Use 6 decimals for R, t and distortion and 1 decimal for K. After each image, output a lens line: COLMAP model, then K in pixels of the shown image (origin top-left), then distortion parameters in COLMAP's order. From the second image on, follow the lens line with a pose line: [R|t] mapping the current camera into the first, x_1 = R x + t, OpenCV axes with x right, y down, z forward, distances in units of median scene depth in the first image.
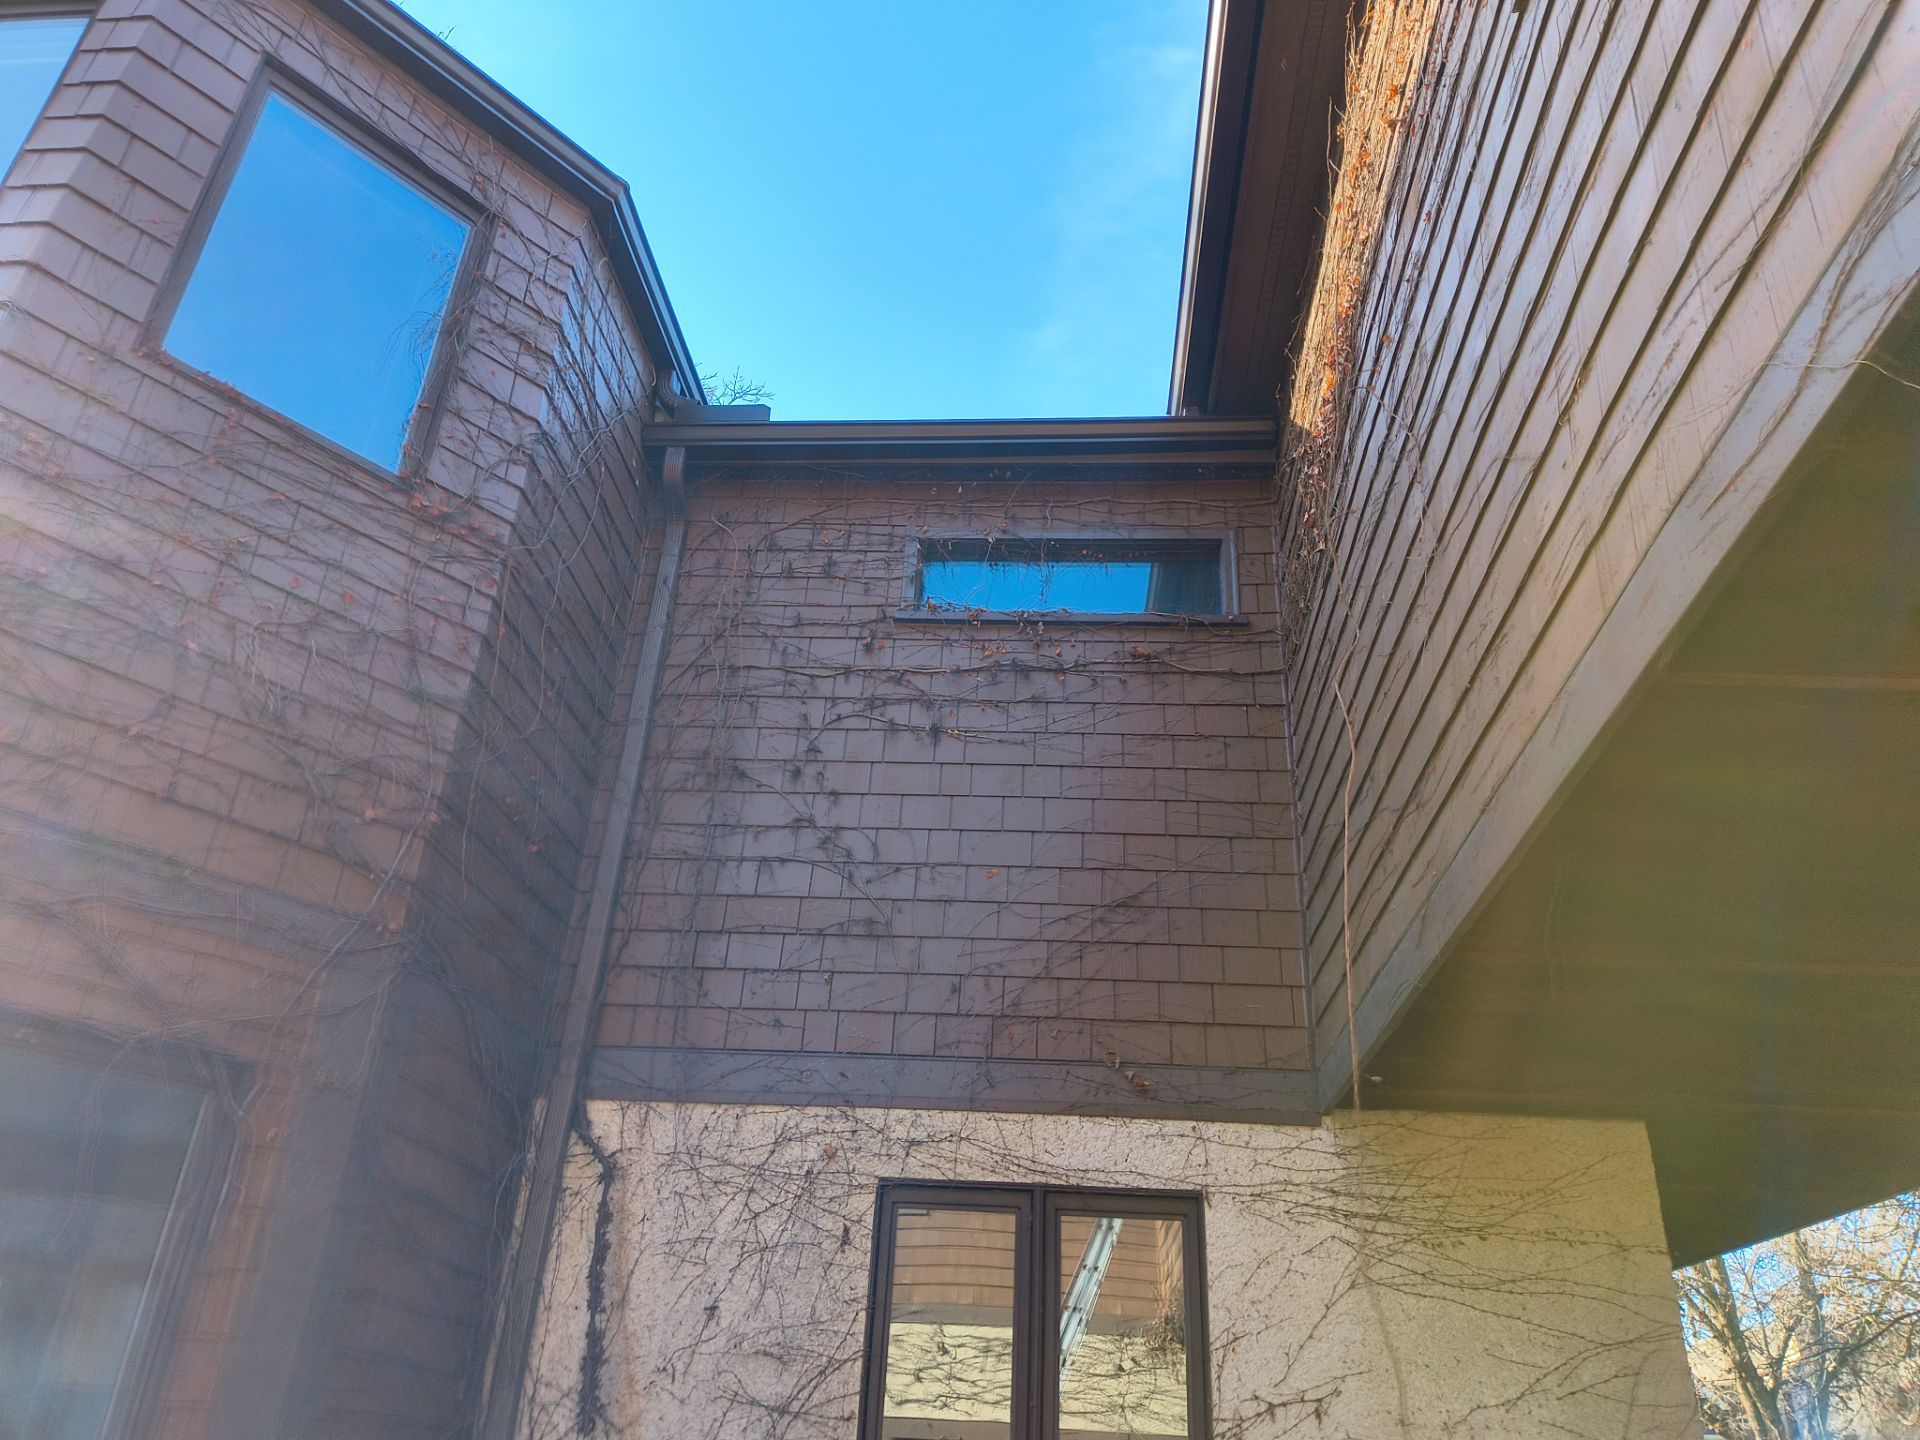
lens RADIAL K [[1396.7, 0, 960.0], [0, 1396.7, 720.0], [0, 0, 1]] dist [0.070670, -0.100705]
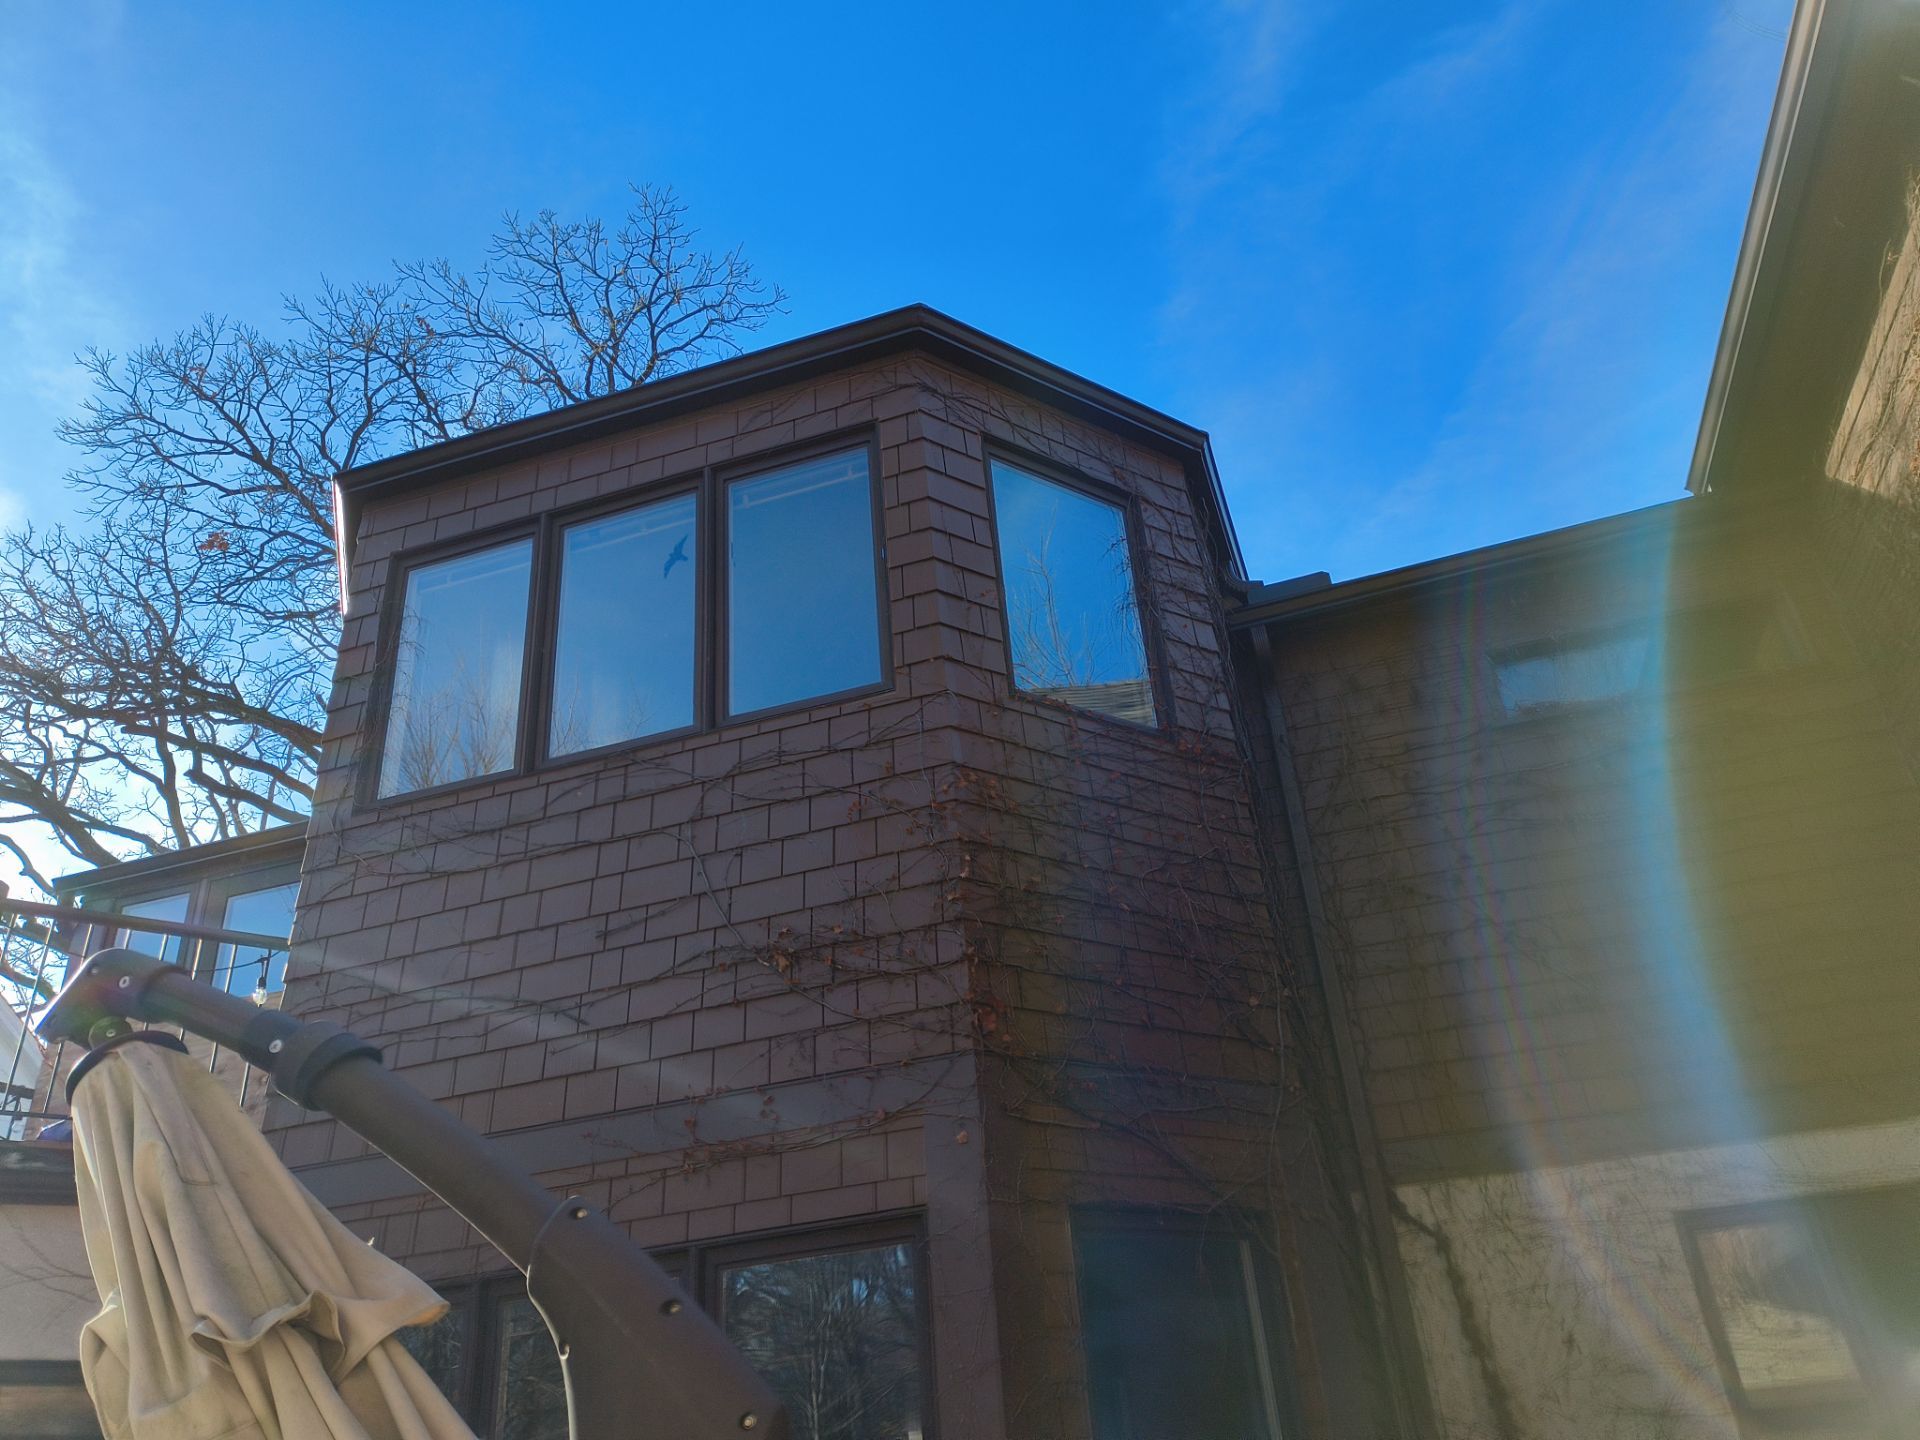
lens RADIAL K [[1396.7, 0, 960.0], [0, 1396.7, 720.0], [0, 0, 1]] dist [0.070670, -0.100705]
pose [[0.964198, -0.221633, -0.145608, -0.367237], [0.220702, 0.975077, -0.022718, -0.183260], [0.147014, -0.010231, 0.989081, -0.264195]]
